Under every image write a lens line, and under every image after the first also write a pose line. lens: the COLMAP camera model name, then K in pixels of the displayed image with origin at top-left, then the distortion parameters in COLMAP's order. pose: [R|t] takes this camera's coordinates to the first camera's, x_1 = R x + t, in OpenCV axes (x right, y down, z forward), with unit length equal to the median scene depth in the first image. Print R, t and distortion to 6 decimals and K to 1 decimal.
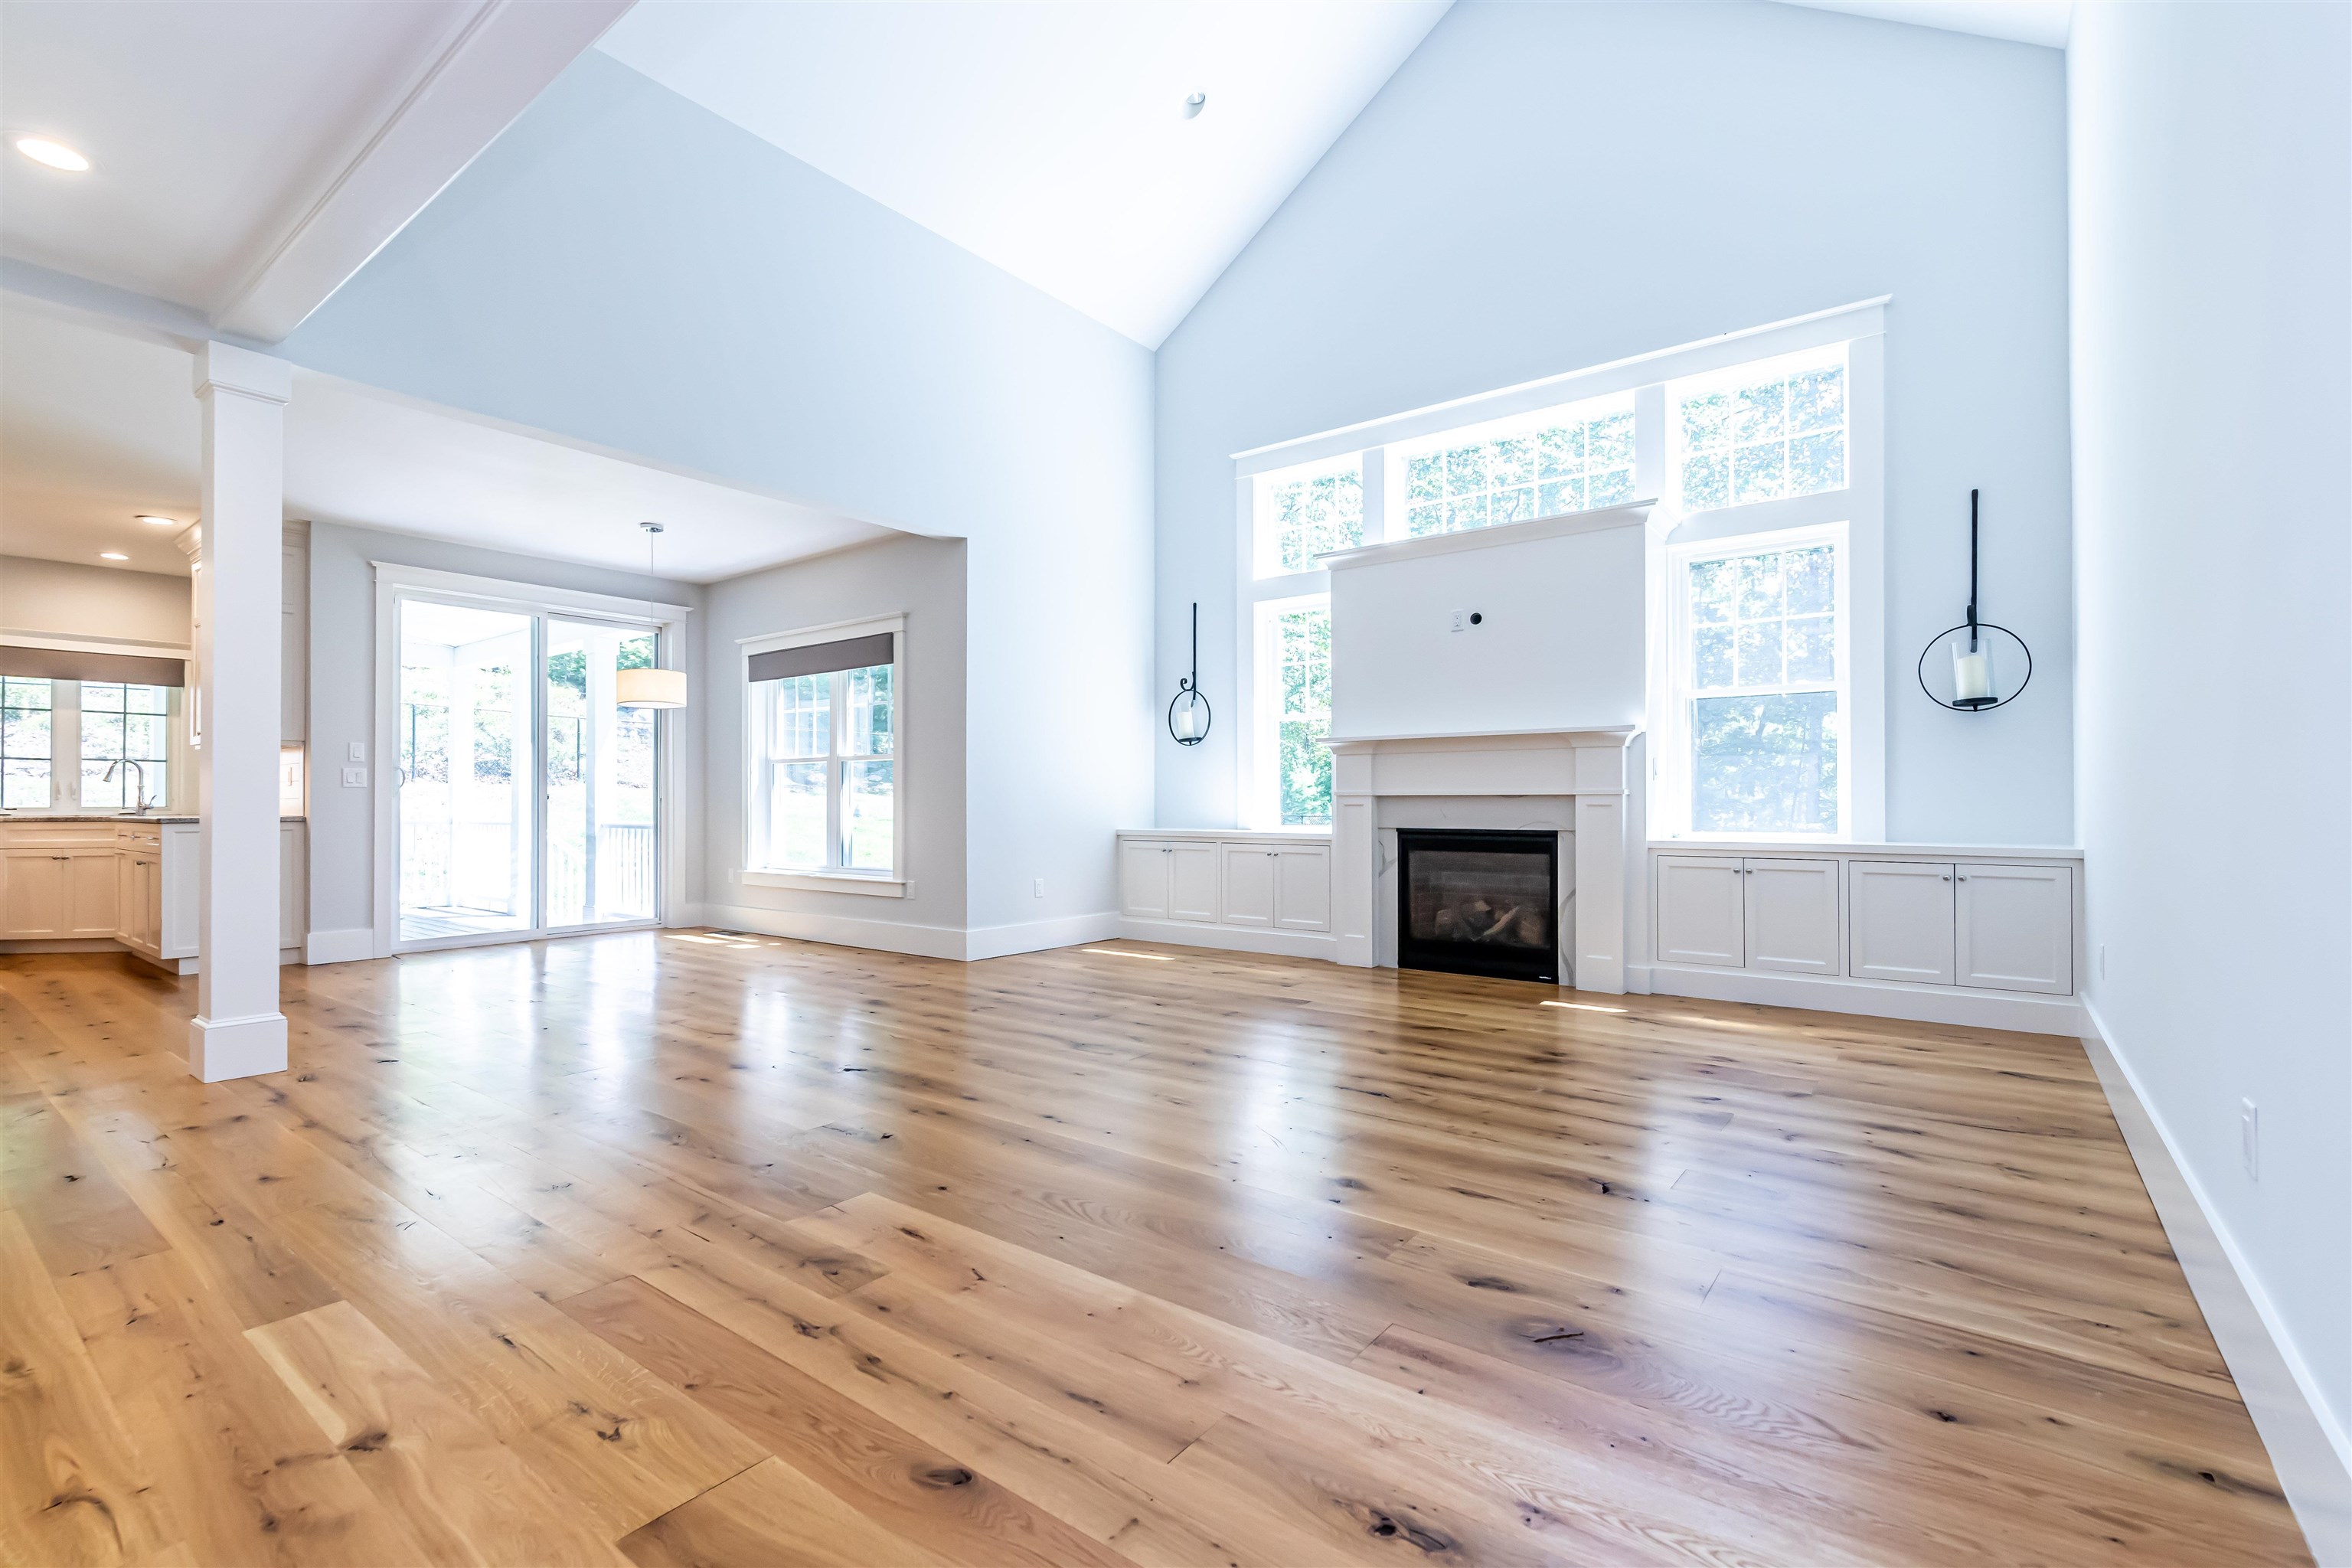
lens RADIAL K [[1029.6, 0, 1176.9], [0, 1029.6, 798.7], [0, 0, 1]] dist [0.001040, 0.000090]
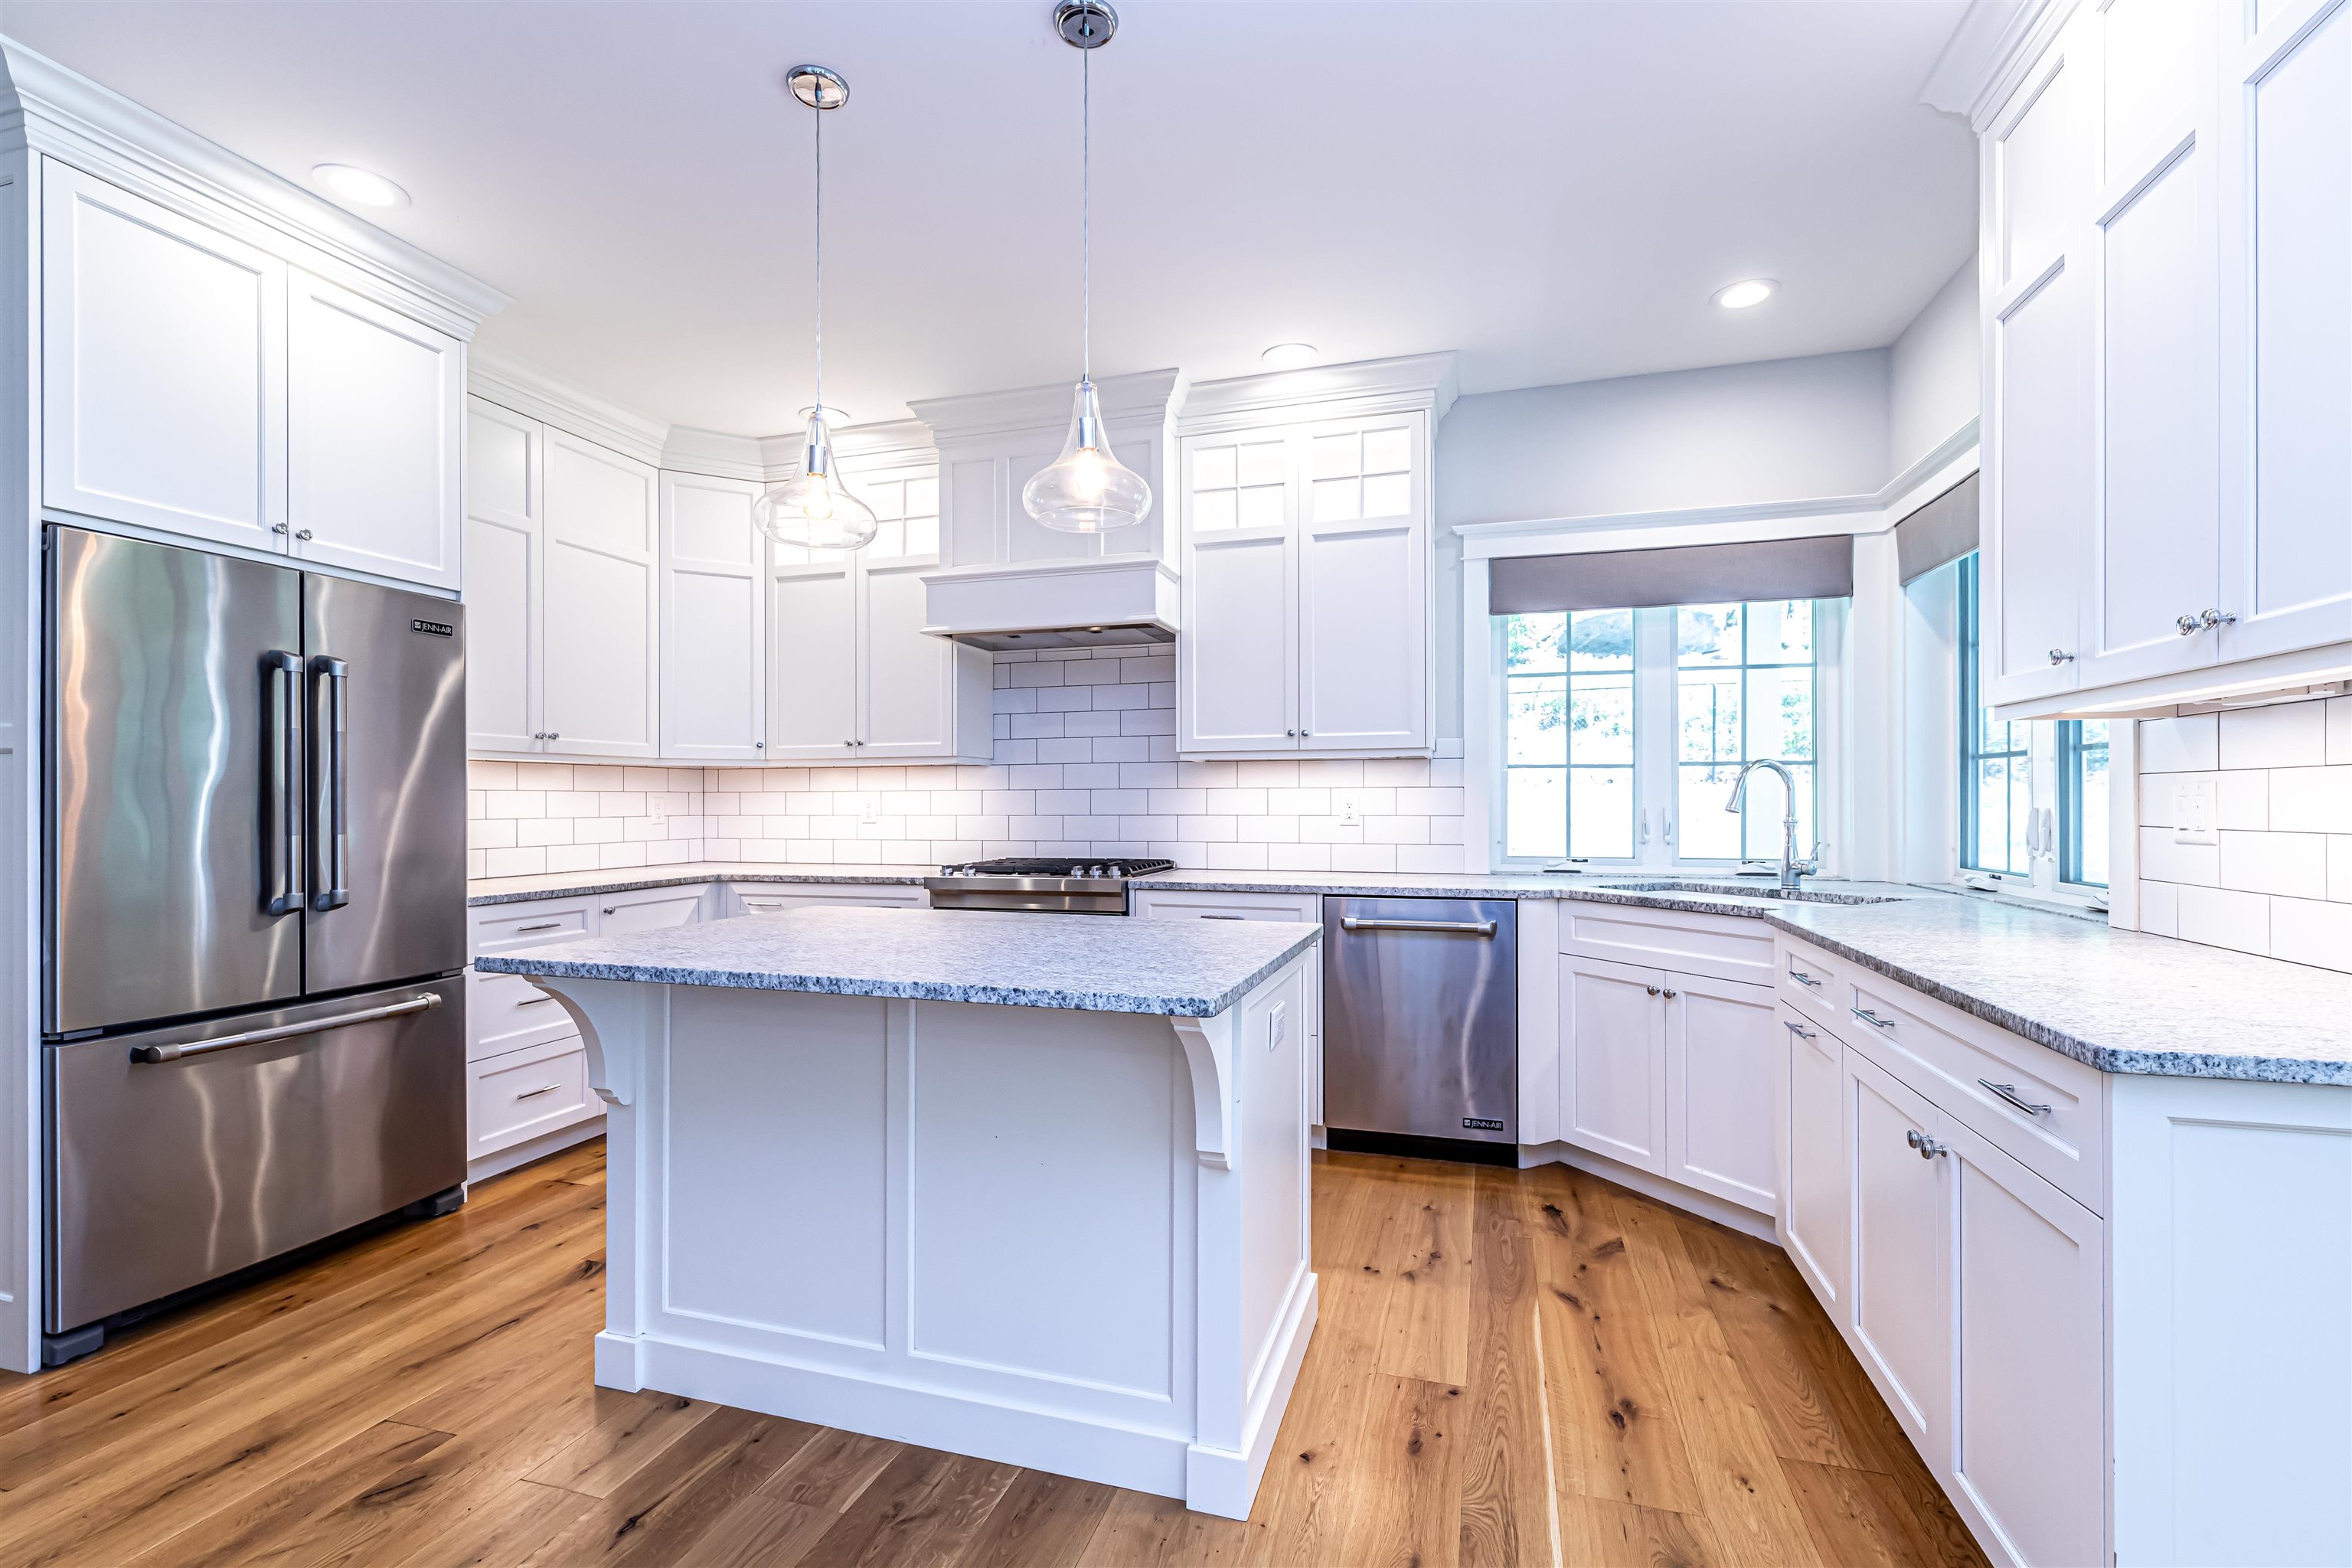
lens RADIAL K [[1029.6, 0, 1176.9], [0, 1029.6, 798.7], [0, 0, 1]] dist [0.001040, 0.000090]
pose [[0.347944, 0.005649, -0.937498, -0.681847], [0.016057, 0.999799, 0.011984, -0.031106], [0.937378, -0.019223, 0.347783, 0.600881]]
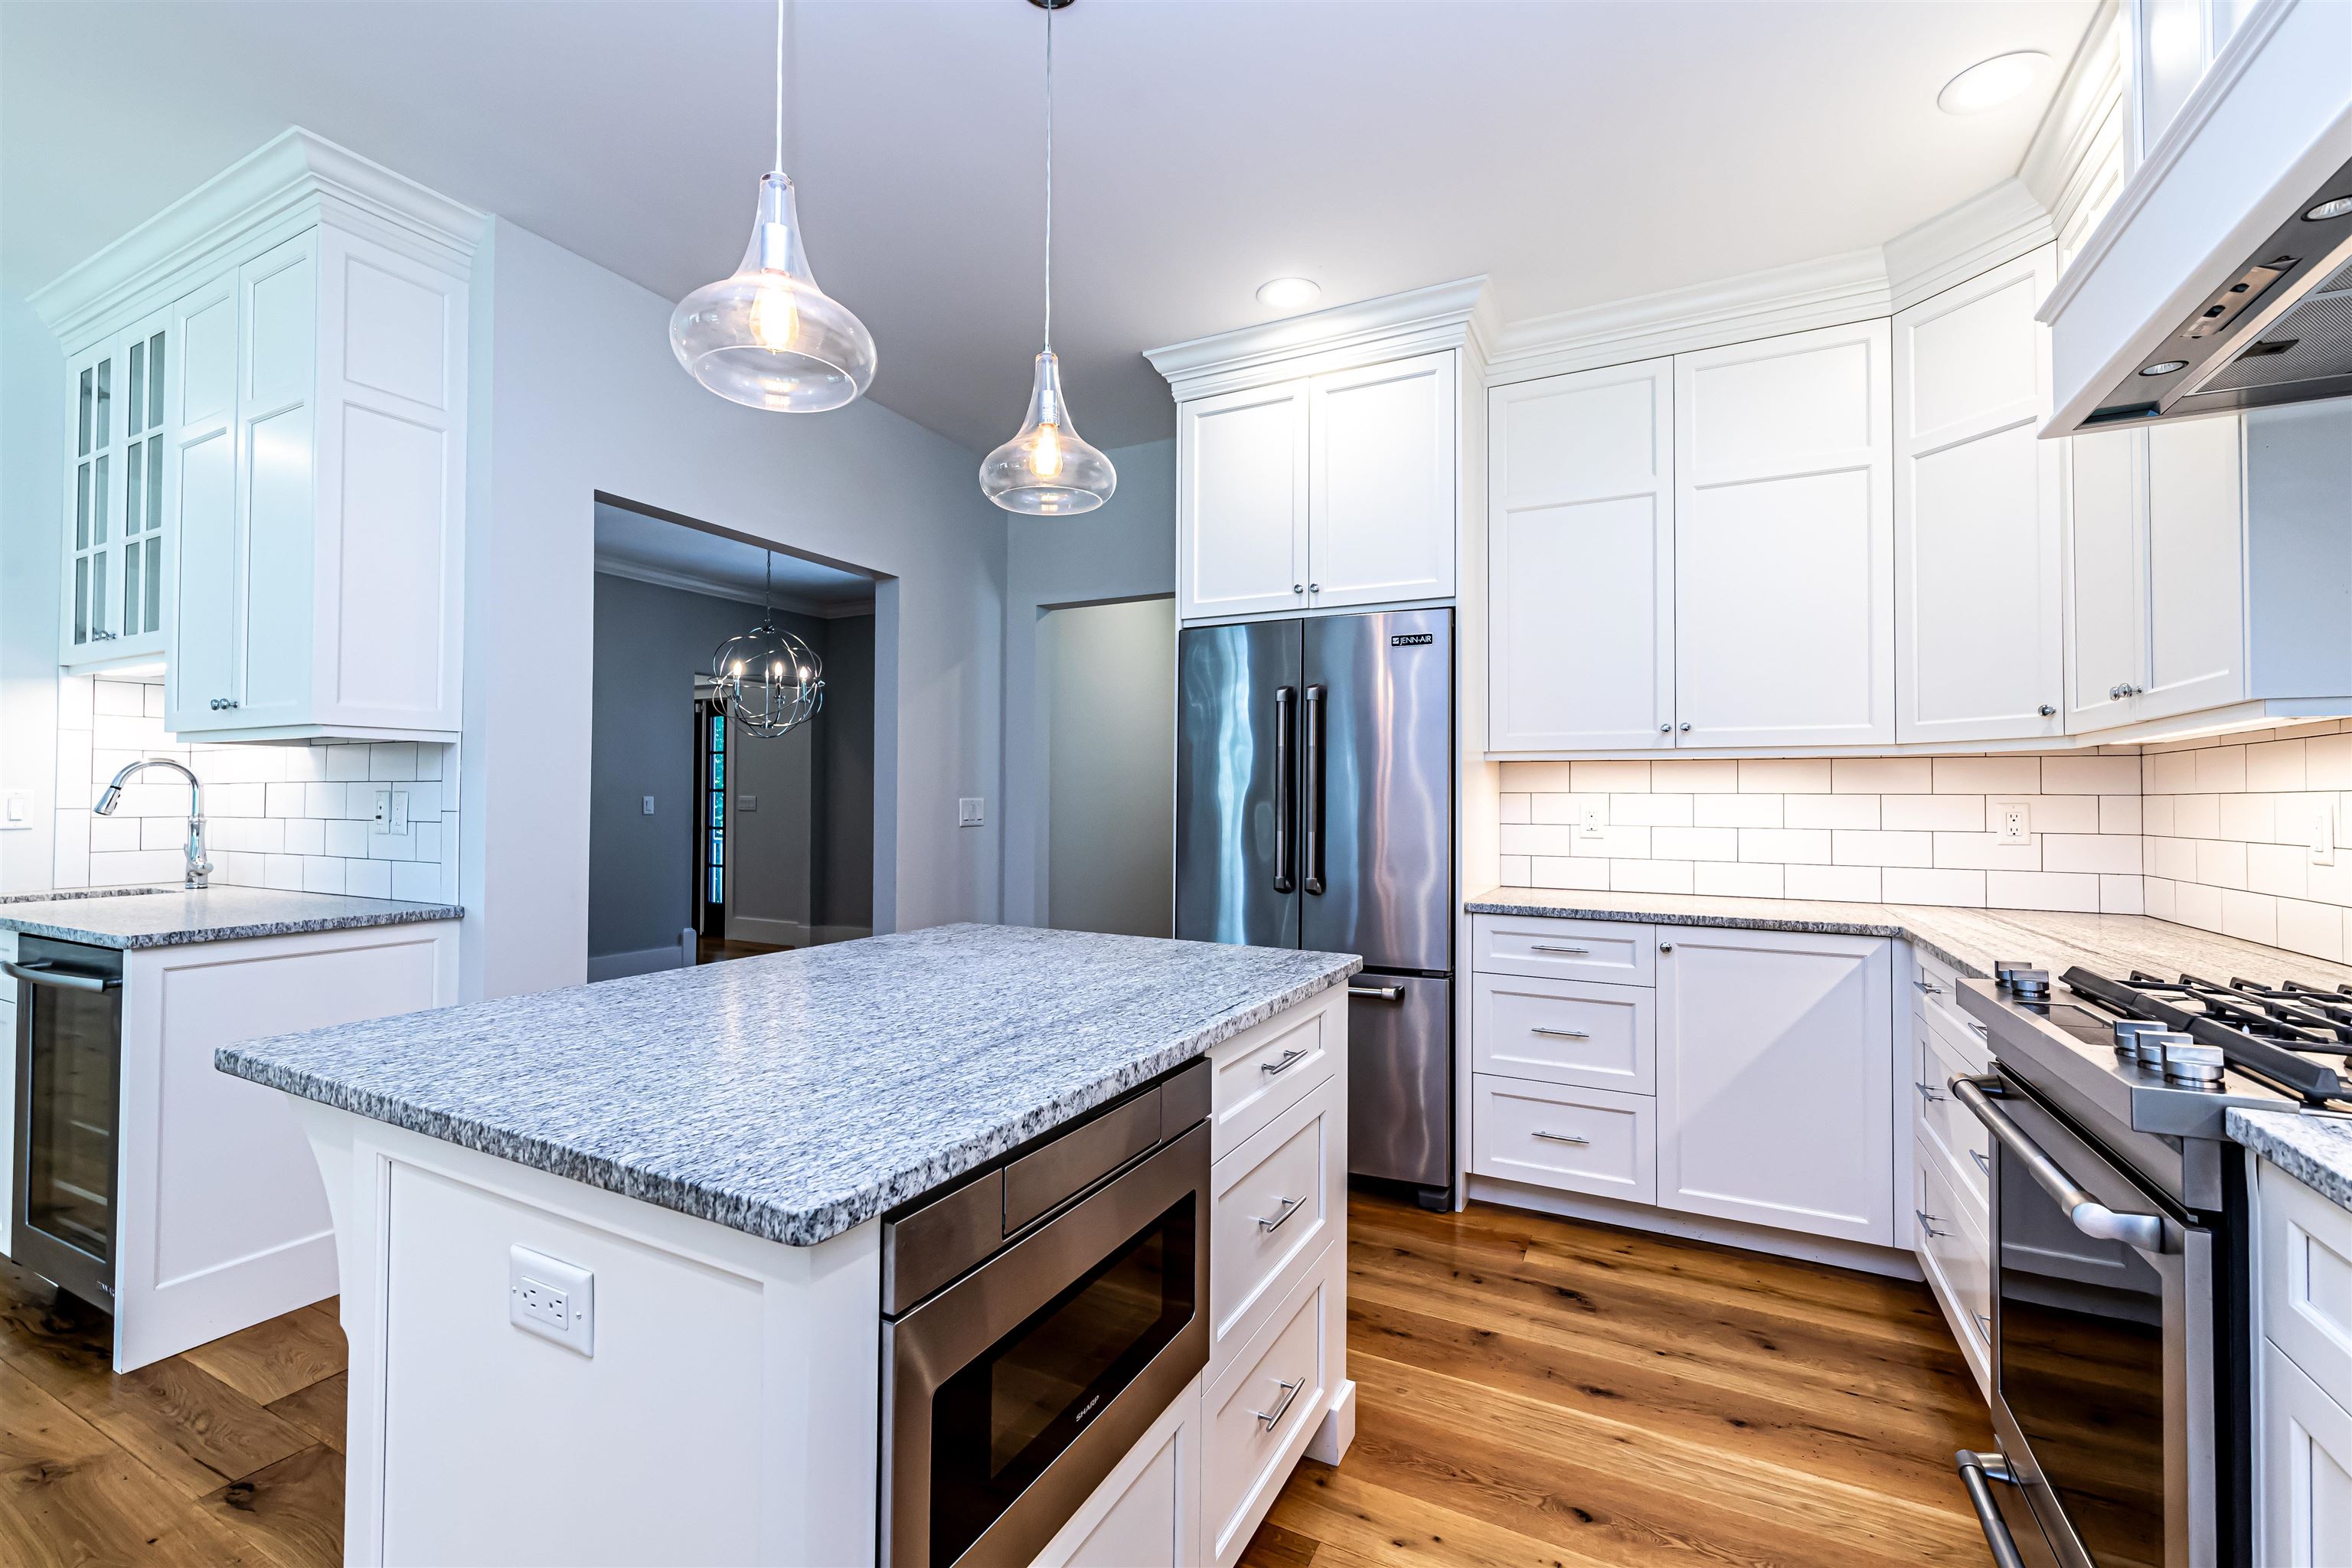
lens RADIAL K [[994.9, 0, 1176.0], [0, 994.9, 784.0], [0, 0, 1]] dist [-0.000109, 0.000055]
pose [[-0.985961, -0.000680, -0.166974, -1.201811], [0.004651, 0.999492, -0.031532, -0.022797], [0.166911, -0.031866, -0.985457, 1.019276]]
